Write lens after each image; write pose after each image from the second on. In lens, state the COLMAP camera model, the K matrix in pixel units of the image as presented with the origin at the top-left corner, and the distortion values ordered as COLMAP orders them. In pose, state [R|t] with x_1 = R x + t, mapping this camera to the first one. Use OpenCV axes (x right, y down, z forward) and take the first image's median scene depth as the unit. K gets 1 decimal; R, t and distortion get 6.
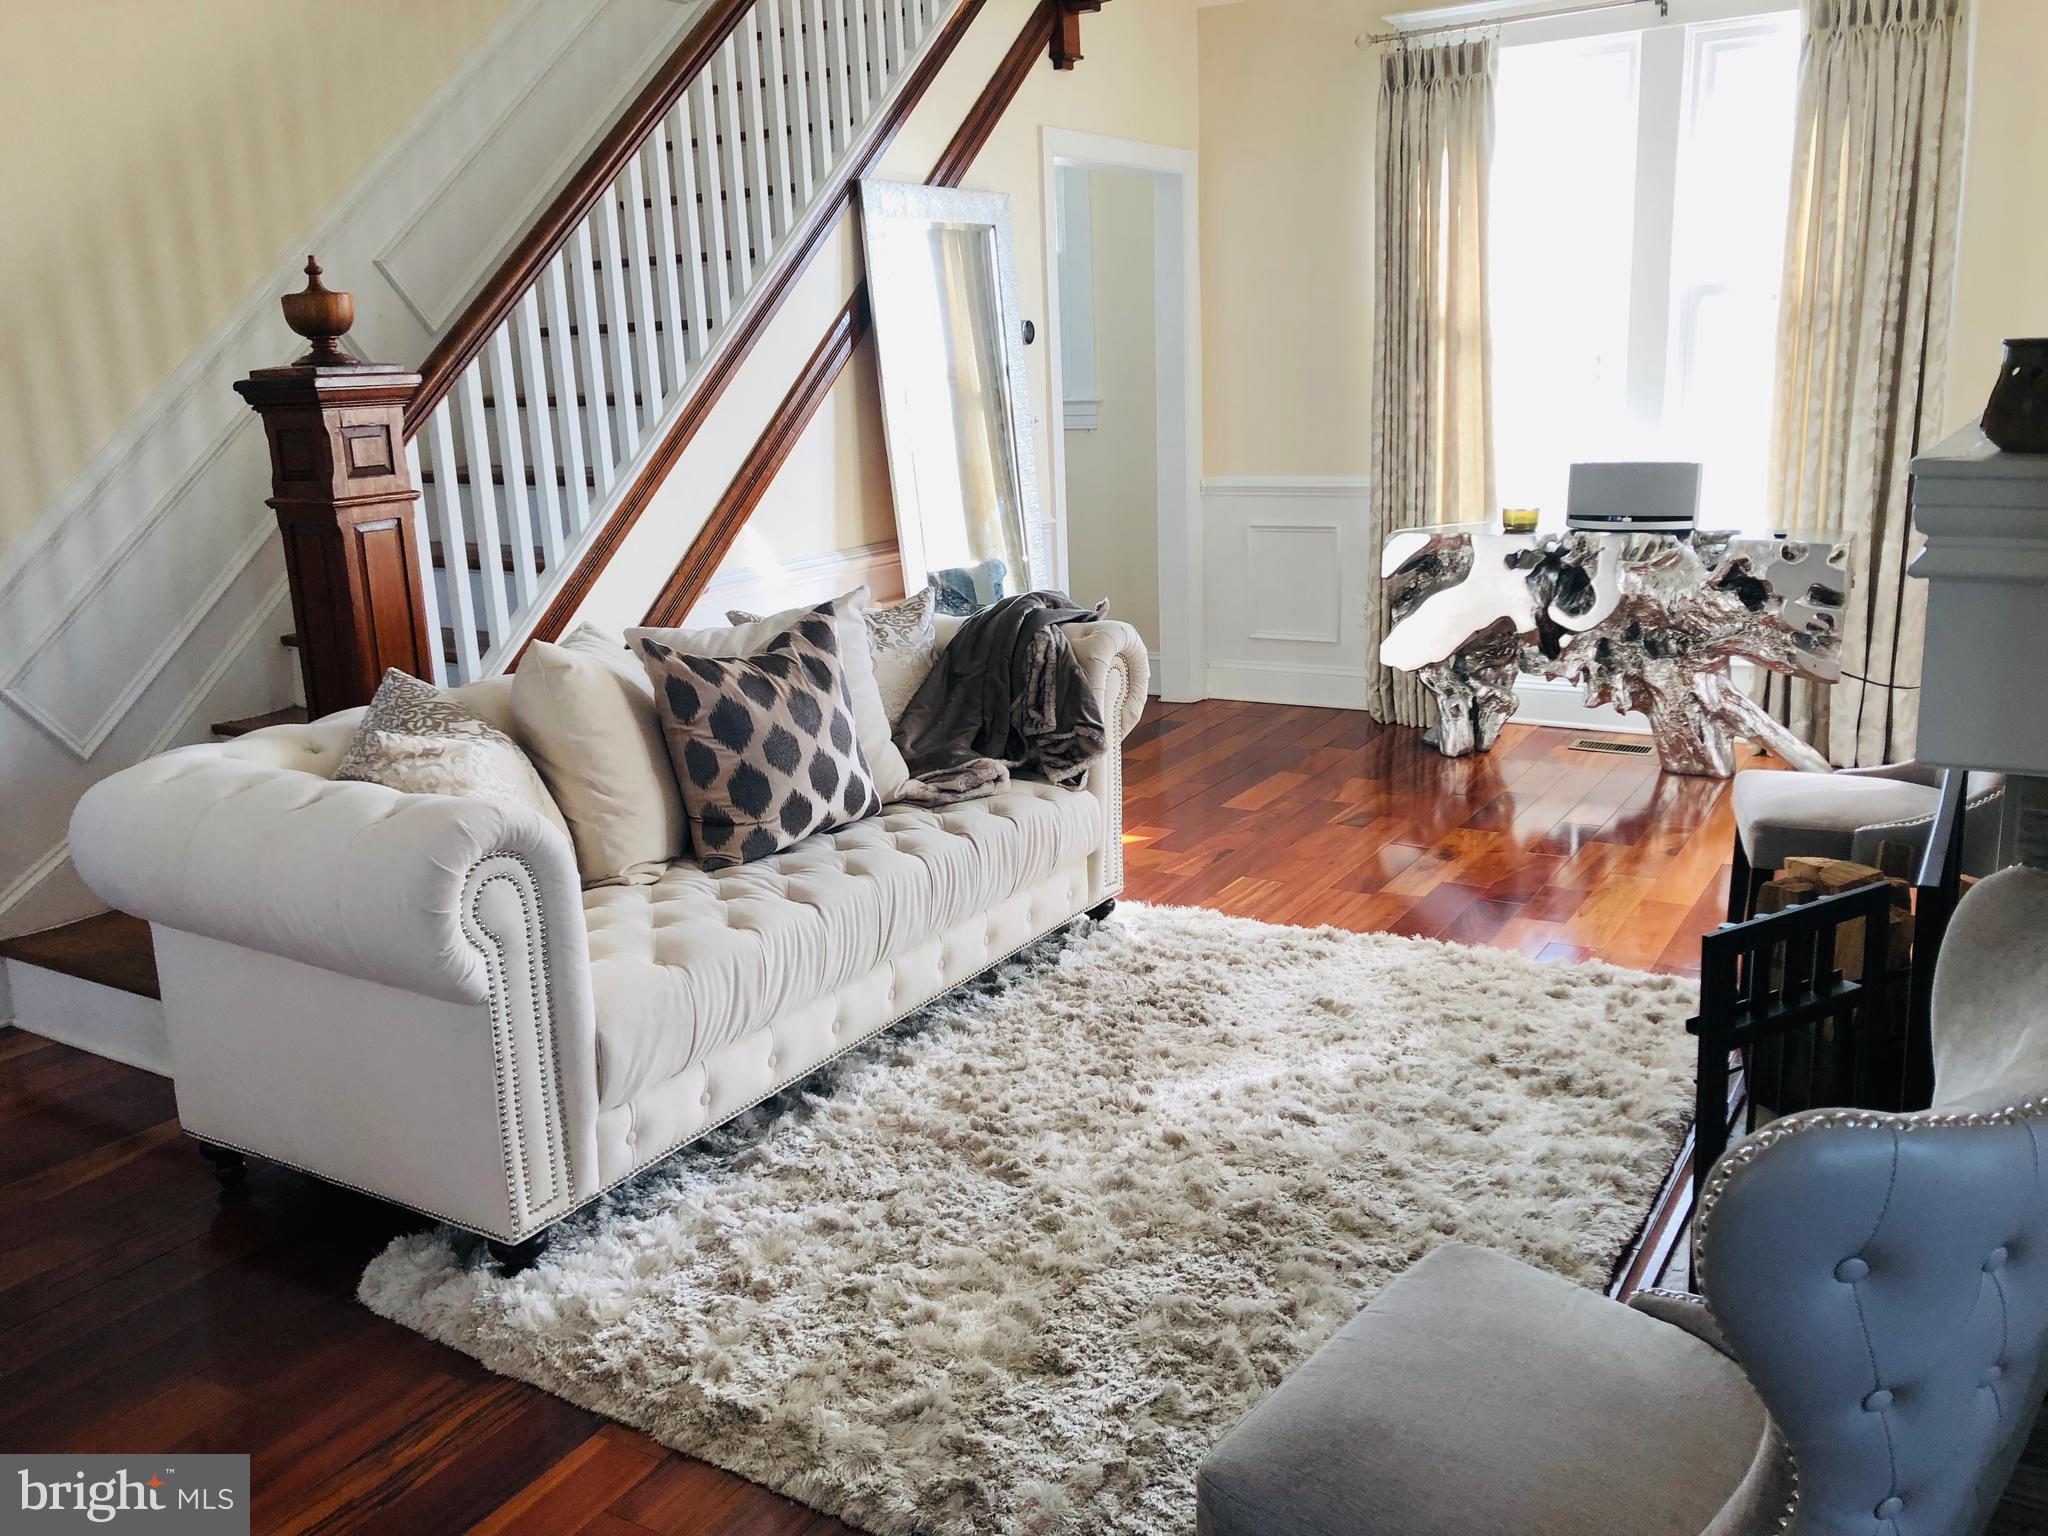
lens RADIAL K [[1698.0, 0, 1024.0], [0, 1698.0, 768.0], [0, 0, 1]] dist [0.067596, -0.096200]
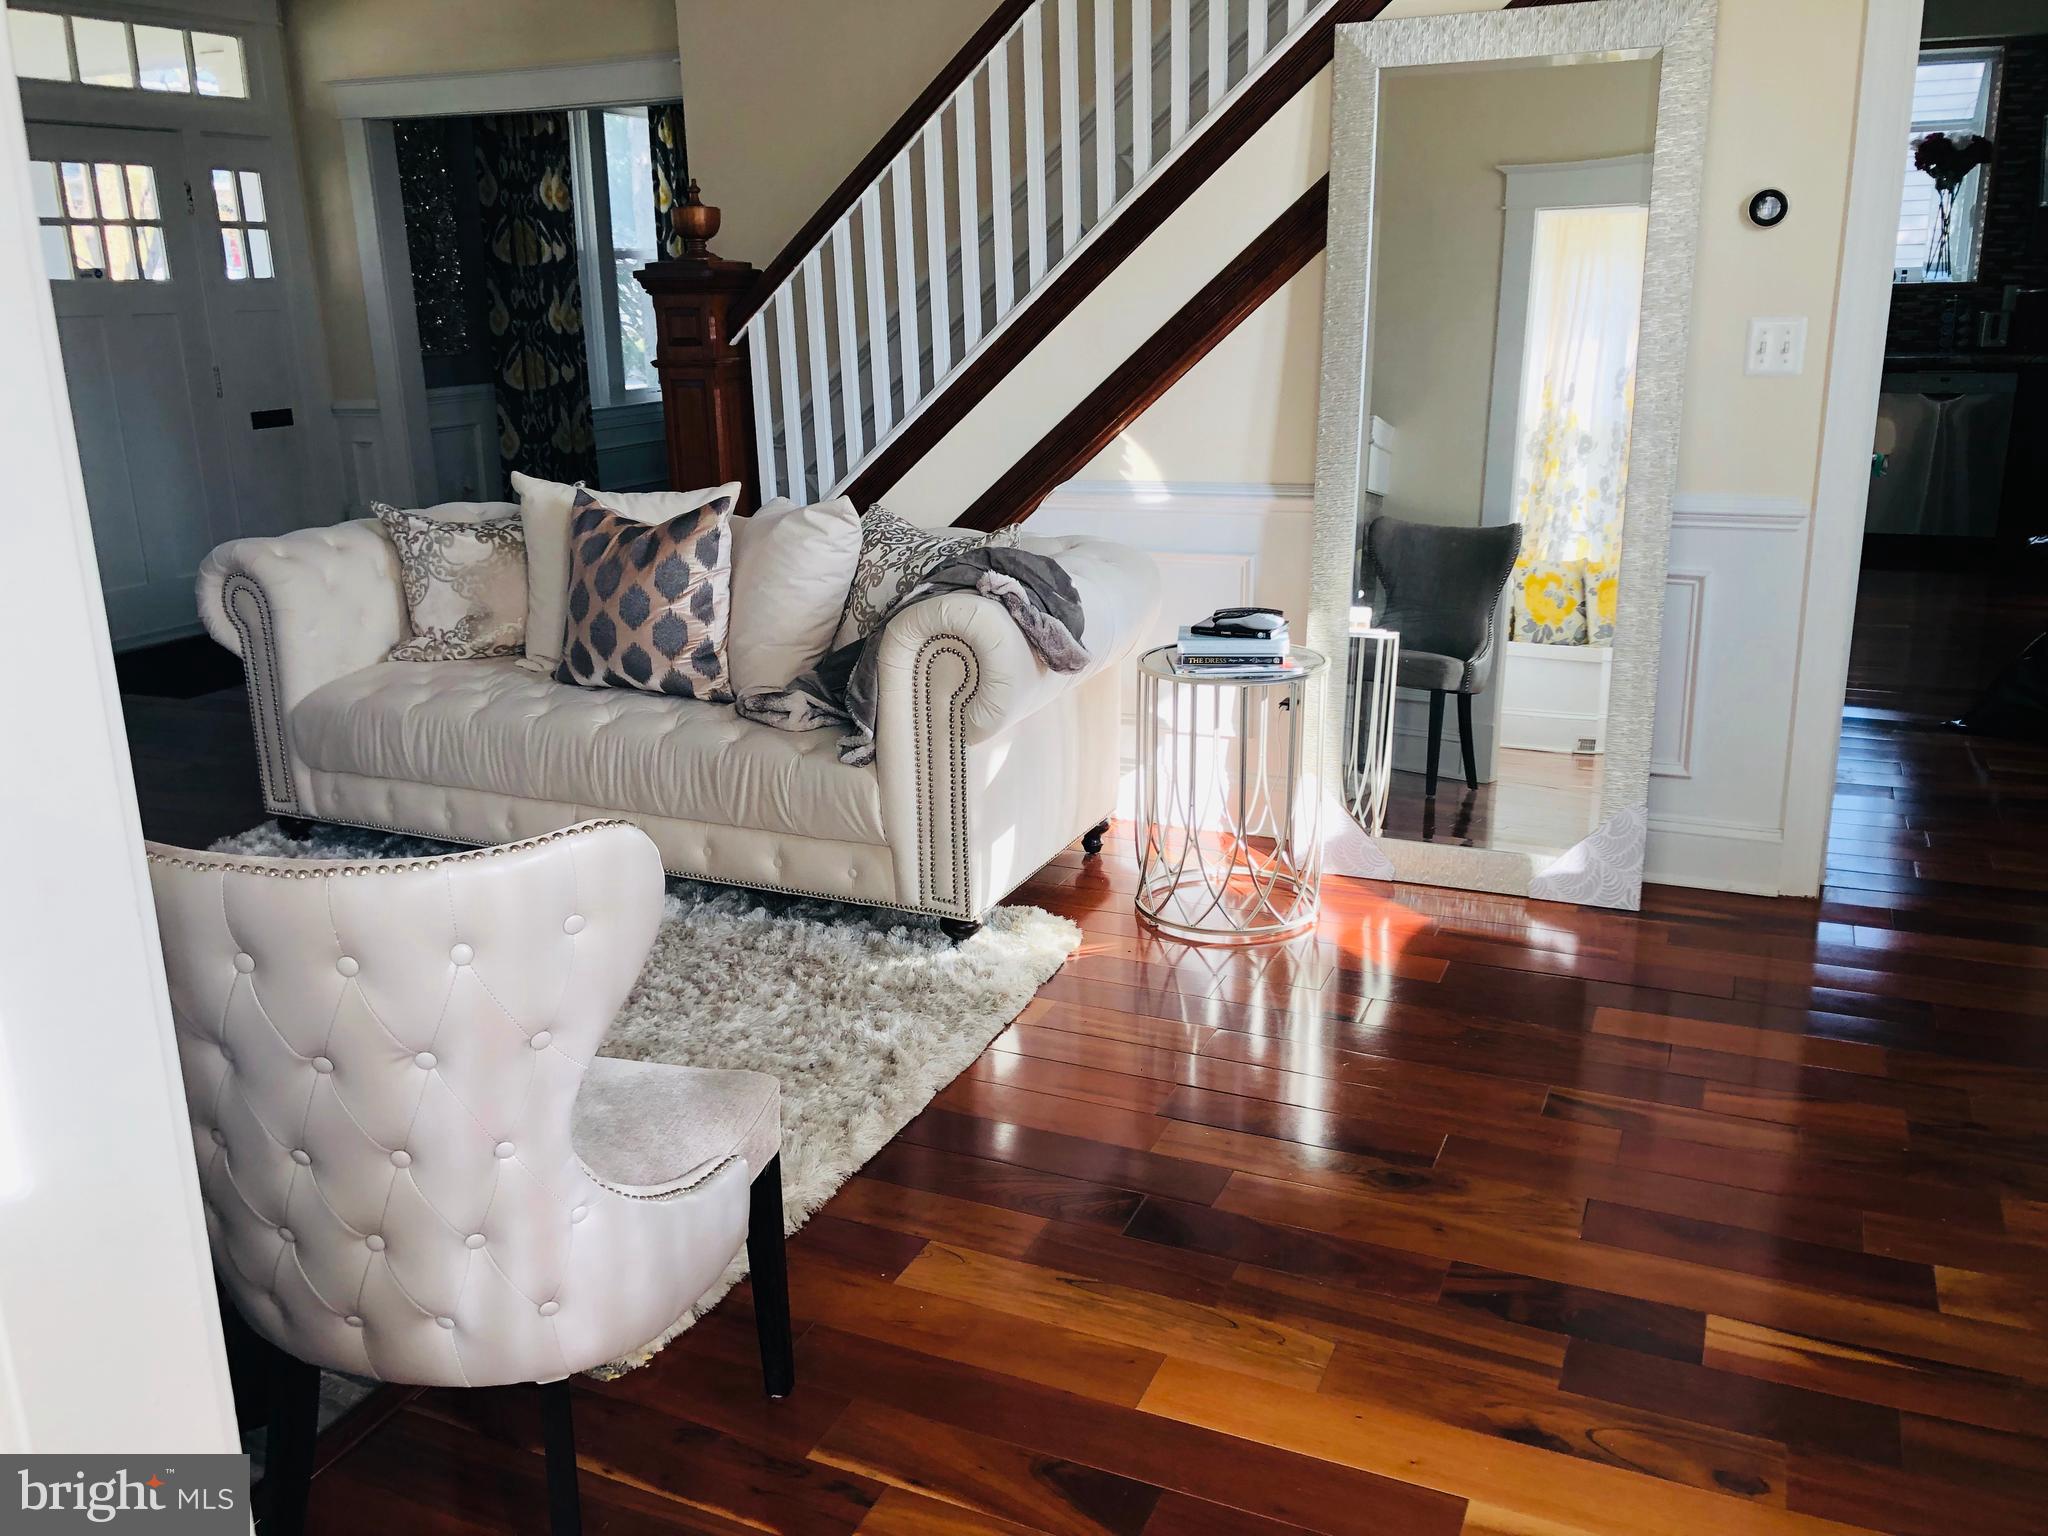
lens RADIAL K [[1698.0, 0, 1024.0], [0, 1698.0, 768.0], [0, 0, 1]] dist [0.067596, -0.096200]
pose [[0.124567, 0.311768, -0.941957, 0.746652], [-0.216927, 0.934942, 0.280759, -0.215418], [0.968208, 0.169363, 0.184094, 0.780459]]
